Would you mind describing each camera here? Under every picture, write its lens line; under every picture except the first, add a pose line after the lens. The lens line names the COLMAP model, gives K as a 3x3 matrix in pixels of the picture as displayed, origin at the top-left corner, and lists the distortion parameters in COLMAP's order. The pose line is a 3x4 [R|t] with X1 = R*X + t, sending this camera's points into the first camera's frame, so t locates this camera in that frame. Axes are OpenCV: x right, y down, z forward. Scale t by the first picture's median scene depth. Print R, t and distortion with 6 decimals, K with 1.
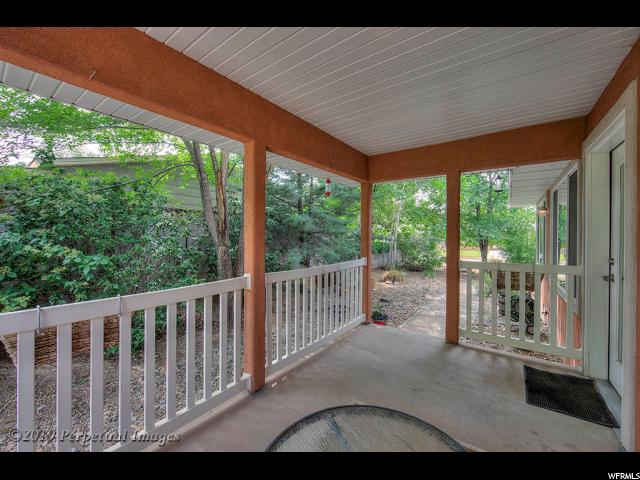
lens RADIAL K [[252.1, 0, 319.8], [0, 252.1, 237.1], [0, 0, 1]] dist [0.011680, -0.000238]
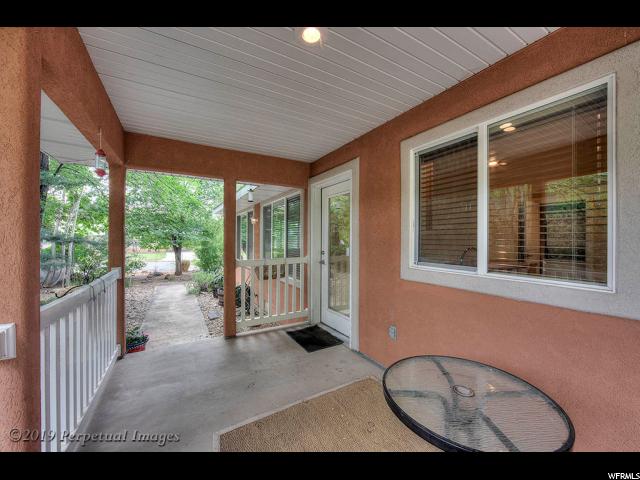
lens RADIAL K [[252.1, 0, 319.4], [0, 252.1, 239.7], [0, 0, 1]] dist [0.011680, -0.000238]
pose [[0.439978, -0.007563, 0.897976, -0.305621], [0.006717, 0.999964, 0.005131, 0.000152], [-0.897983, 0.003774, 0.440014, 0.211420]]
